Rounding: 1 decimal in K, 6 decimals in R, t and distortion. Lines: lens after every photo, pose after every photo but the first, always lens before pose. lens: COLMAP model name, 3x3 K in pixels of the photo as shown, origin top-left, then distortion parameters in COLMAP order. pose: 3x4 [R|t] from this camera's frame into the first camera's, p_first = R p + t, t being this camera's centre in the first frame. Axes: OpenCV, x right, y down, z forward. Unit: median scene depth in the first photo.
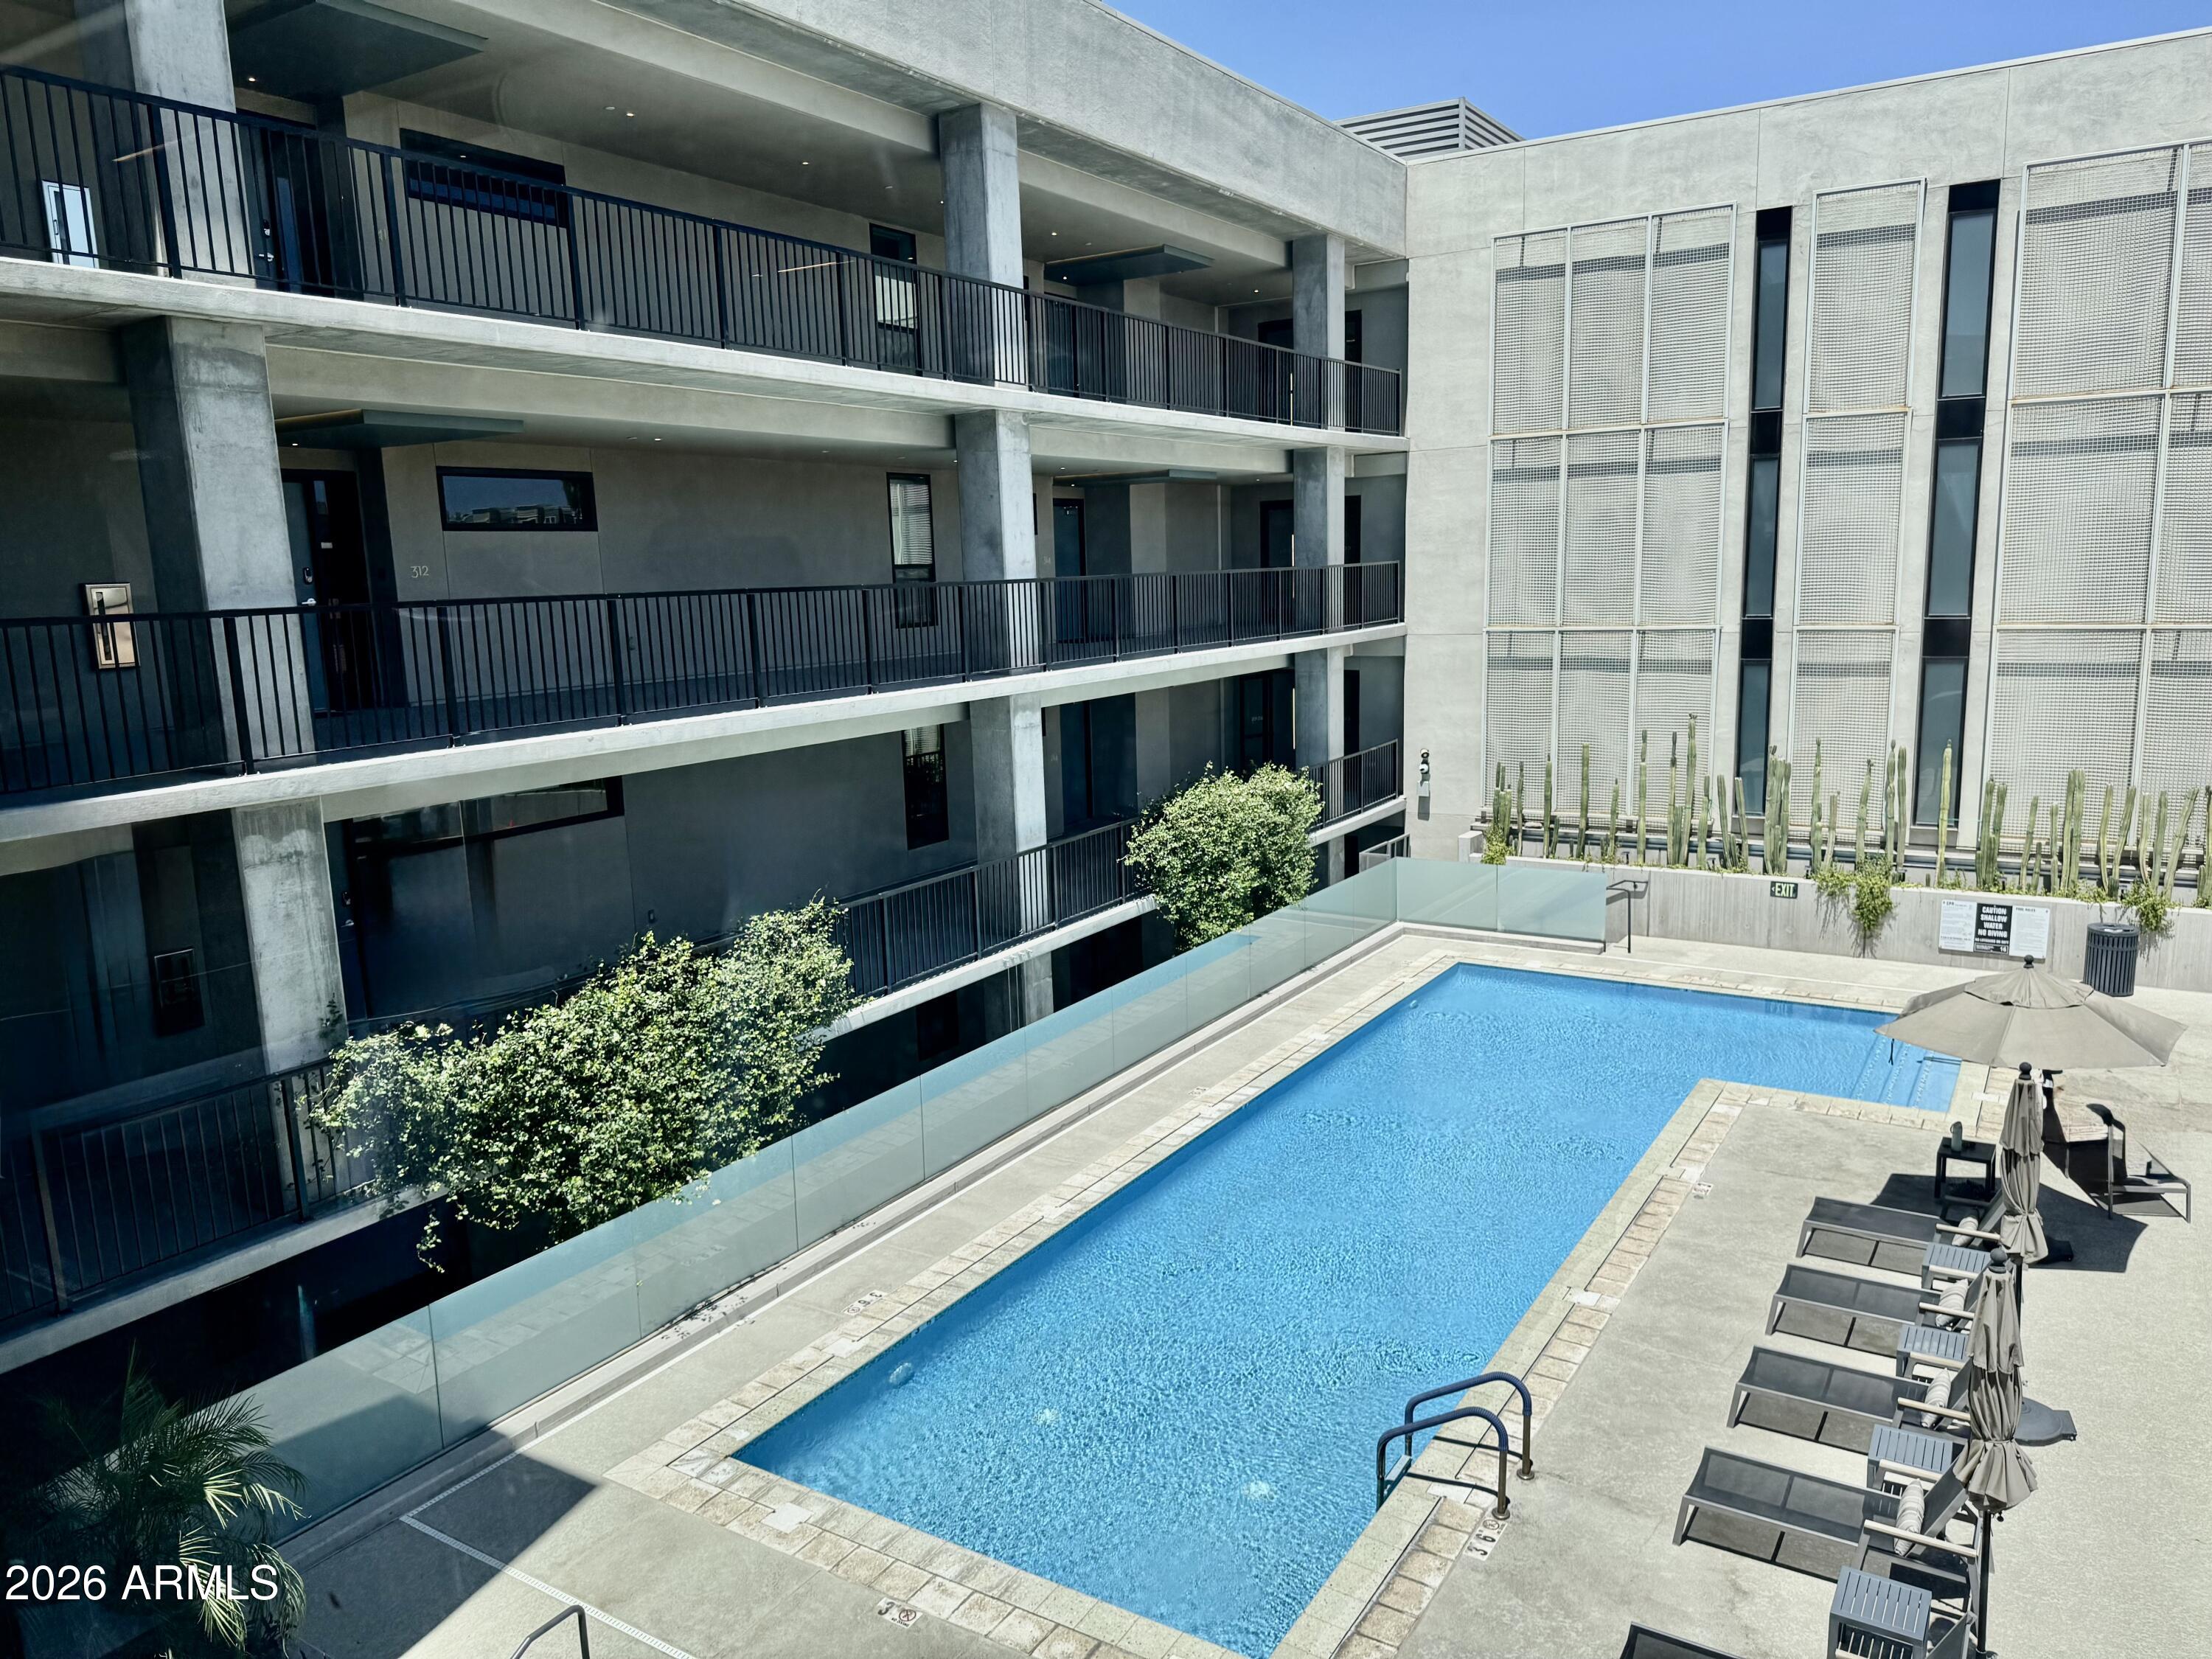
lens RADIAL K [[1561.5, 0, 1095.6], [0, 1561.5, 834.1], [0, 0, 1]] dist [0.003145, -0.017824]
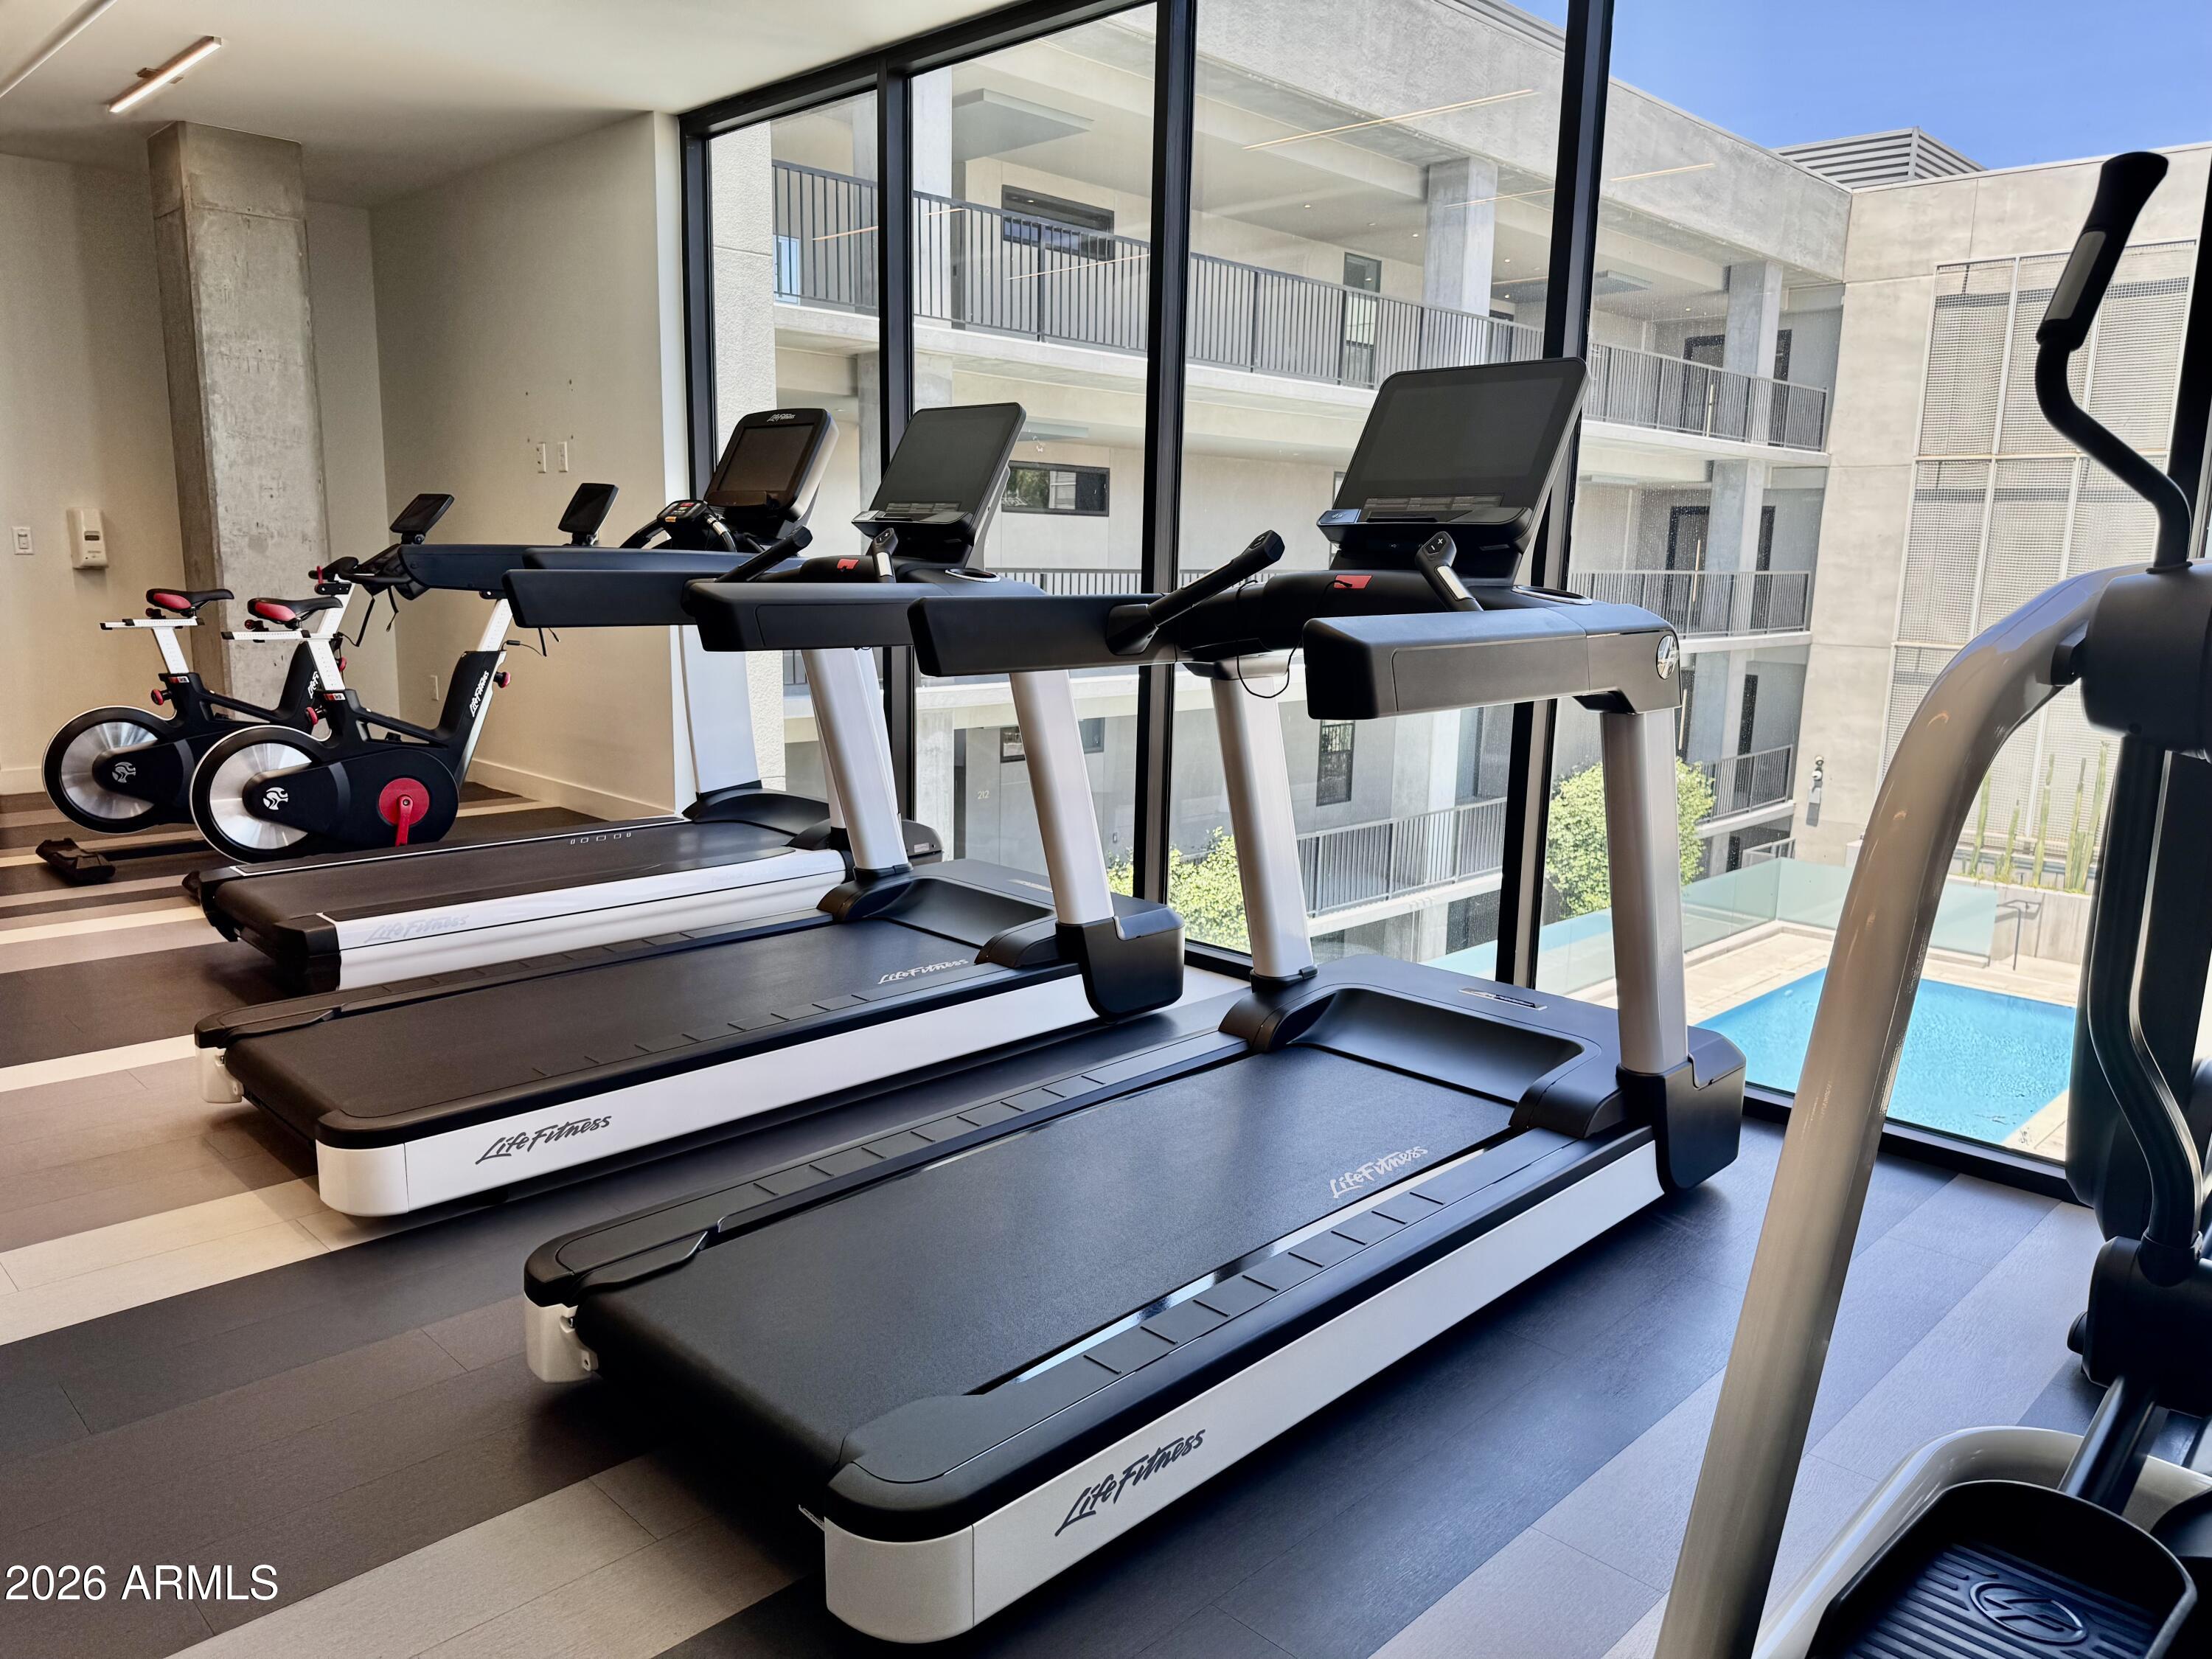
lens RADIAL K [[1561.5, 0, 1125.4], [0, 1561.5, 808.8], [0, 0, 1]] dist [0.003145, -0.017824]
pose [[0.975738, 0.090194, -0.199501, -0.031534], [-0.090891, 0.995845, 0.005679, 0.018313], [0.199184, 0.012591, 0.979881, -0.115734]]
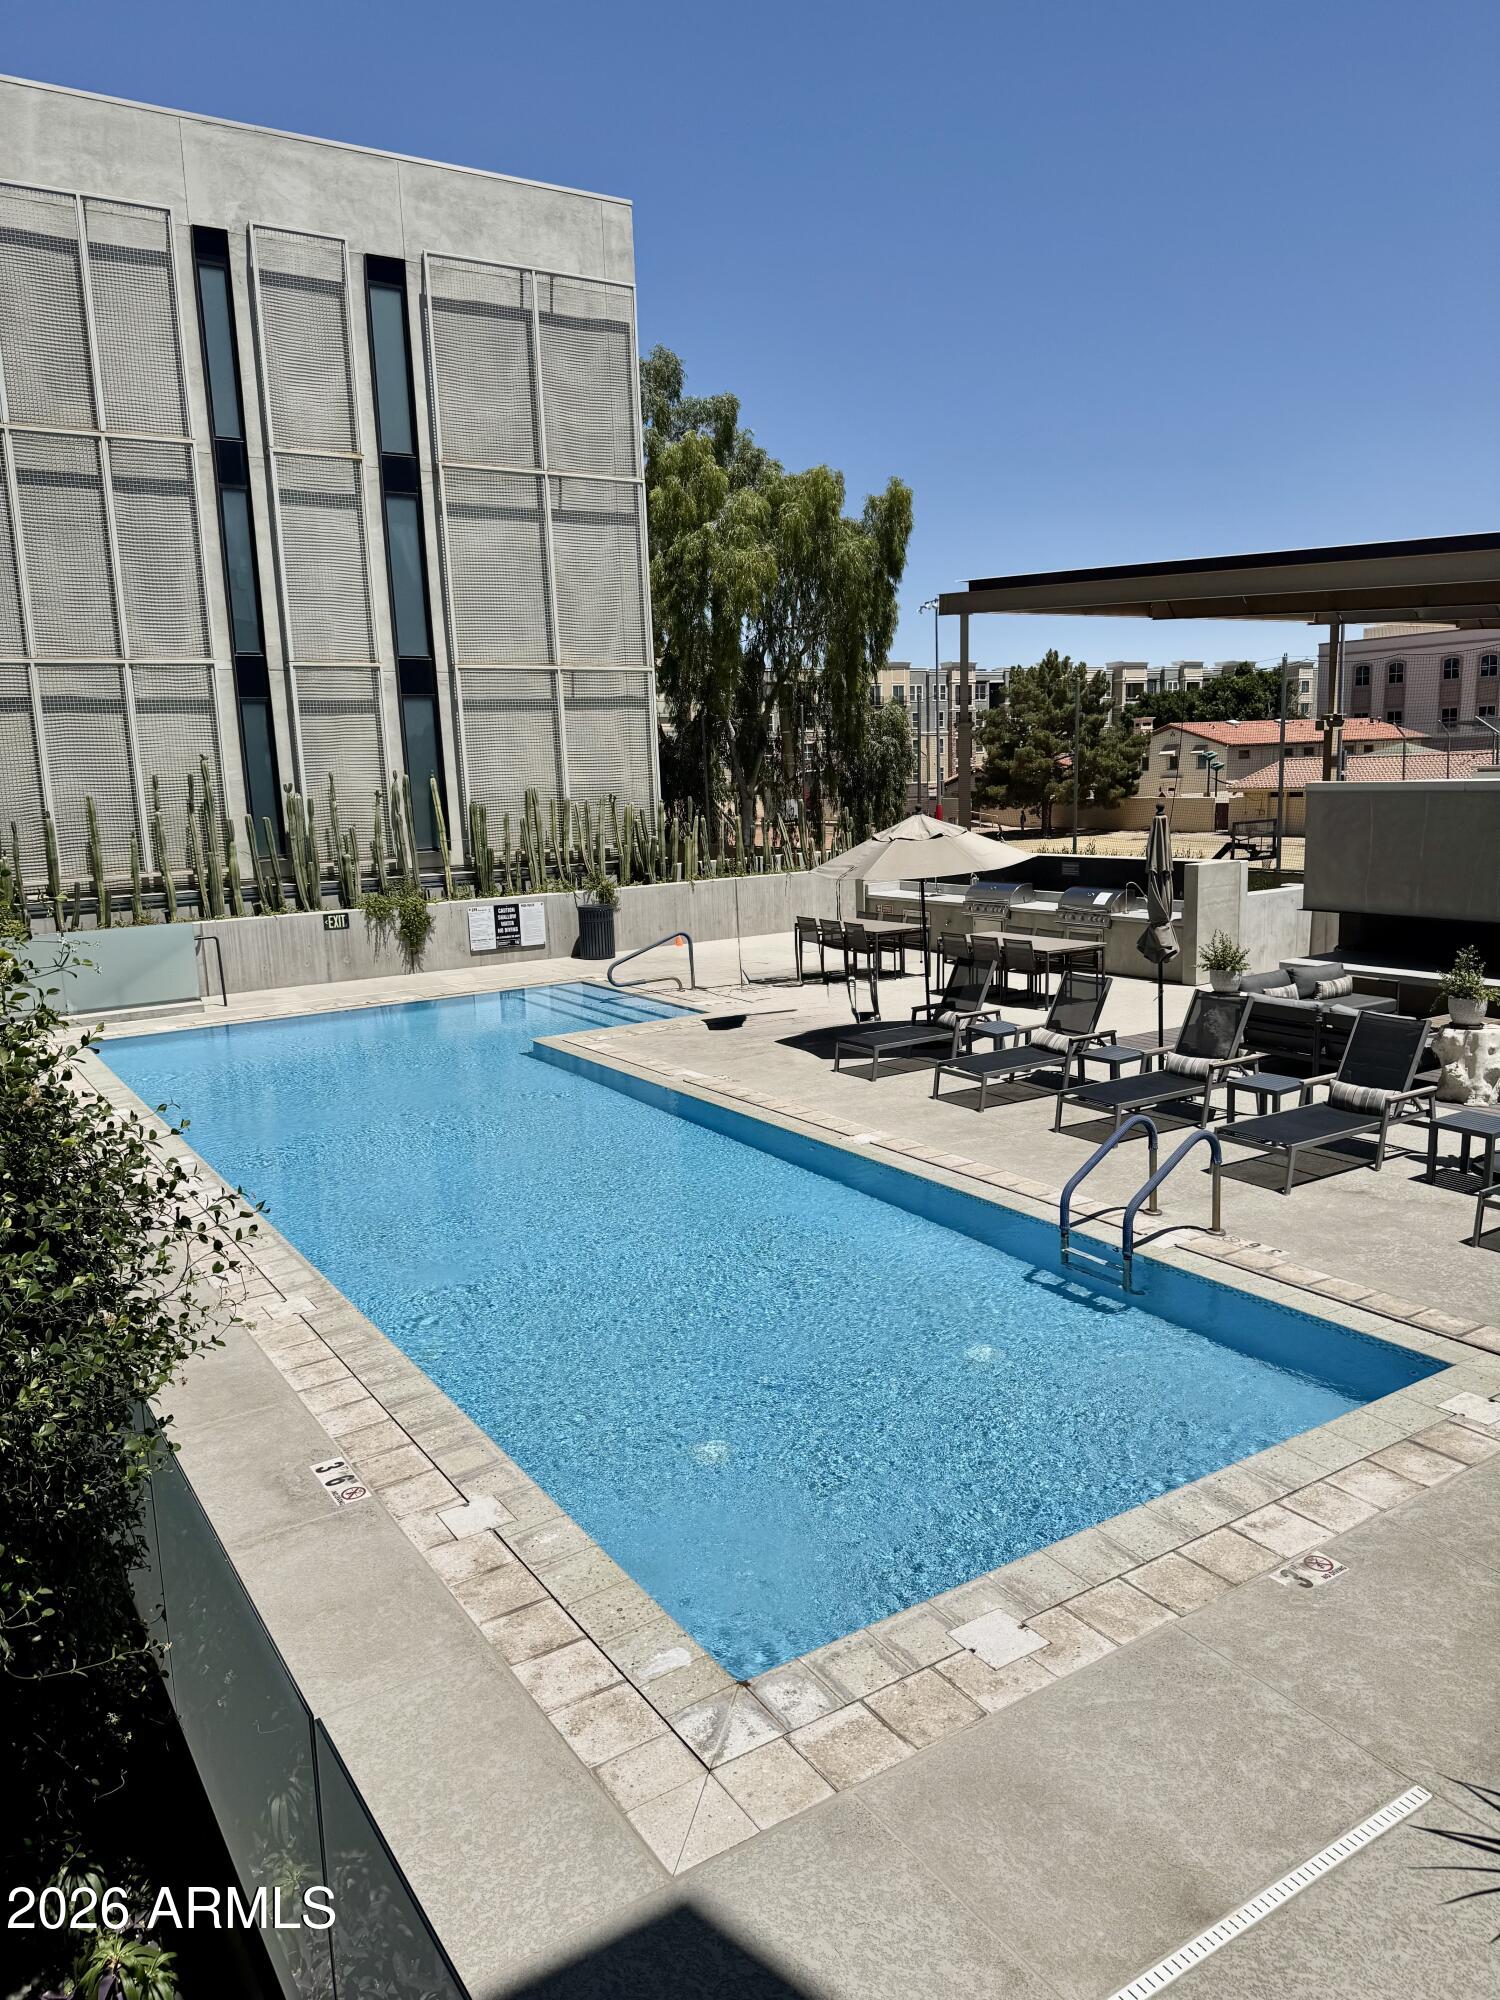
lens RADIAL K [[1411.8, 0, 762.4], [0, 1411.8, 1022.6], [0, 0, 1]] dist [0.003145, -0.017824]
pose [[0.417725, -0.147613, 0.896502, -0.276761], [0.174518, 0.981377, 0.080271, 0.074841], [-0.891655, 0.122924, 0.435707, 0.359351]]
